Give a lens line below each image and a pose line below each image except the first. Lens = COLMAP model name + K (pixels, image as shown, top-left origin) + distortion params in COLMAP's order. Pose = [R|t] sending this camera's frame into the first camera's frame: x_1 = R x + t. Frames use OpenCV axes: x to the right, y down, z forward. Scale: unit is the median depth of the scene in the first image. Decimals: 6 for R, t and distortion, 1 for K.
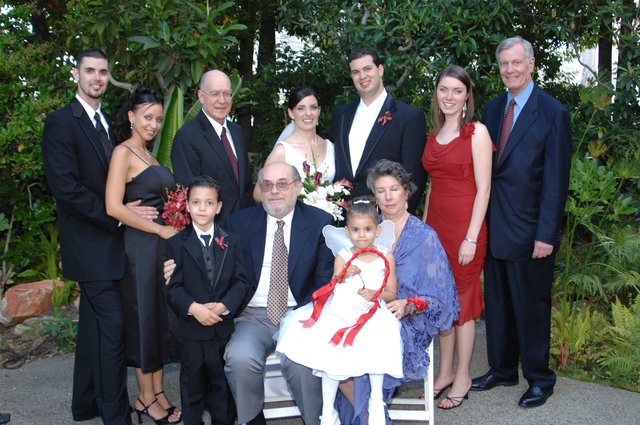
lens RADIAL K [[785.1, 0, 320.0], [0, 785.1, 212.5], [0, 0, 1]] dist [-0.142703, 0.026772]
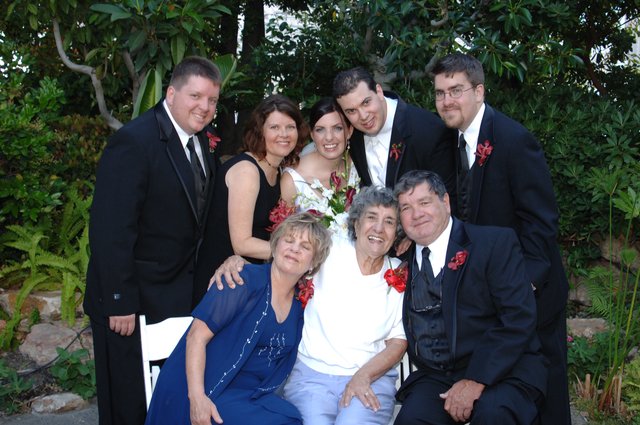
lens RADIAL K [[950.3, 0, 320.0], [0, 950.3, 212.5], [0, 0, 1]] dist [-0.037576, -0.041517]
pose [[0.999875, -0.003167, 0.015459, -0.030823], [0.003464, 0.999809, -0.019224, 0.000670], [-0.015395, 0.019275, 0.999696, 0.046837]]
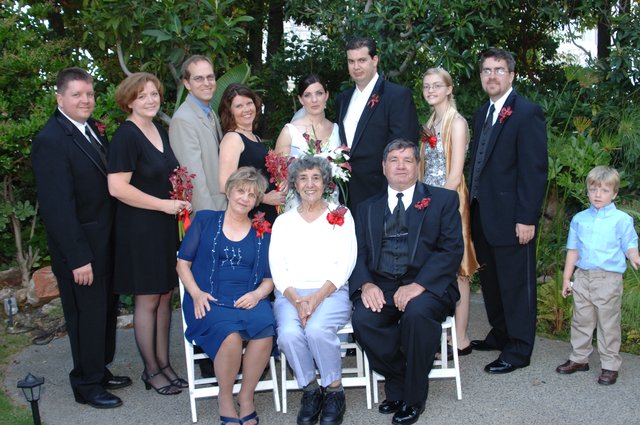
lens RADIAL K [[785.1, 0, 320.0], [0, 785.1, 212.5], [0, 0, 1]] dist [-0.142703, 0.026772]
pose [[0.999535, -0.022975, -0.020048, 0.010827], [0.023279, 0.999615, 0.015083, 0.010686], [0.019693, -0.015543, 0.999685, -0.055496]]
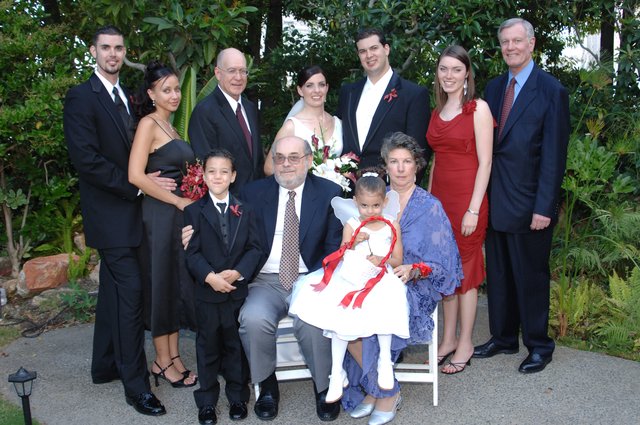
lens RADIAL K [[785.1, 0, 320.0], [0, 785.1, 212.5], [0, 0, 1]] dist [-0.142703, 0.026772]
pose [[0.999979, 0.004757, -0.004295, -0.005726], [-0.004691, 0.999872, 0.015304, 0.014719], [0.004367, -0.015284, 0.999874, -0.032537]]
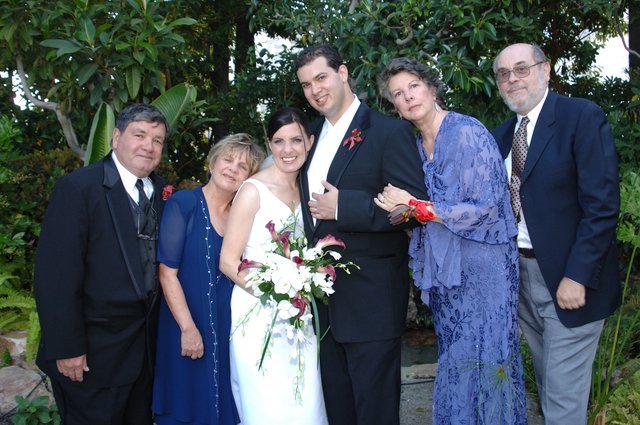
lens RADIAL K [[785.1, 0, 320.0], [0, 785.1, 212.5], [0, 0, 1]] dist [-0.142703, 0.026772]
pose [[0.998921, -0.046311, -0.003341, 0.021140], [0.046268, 0.998856, -0.012111, -0.035555], [0.003898, 0.011943, 0.999921, 0.241009]]
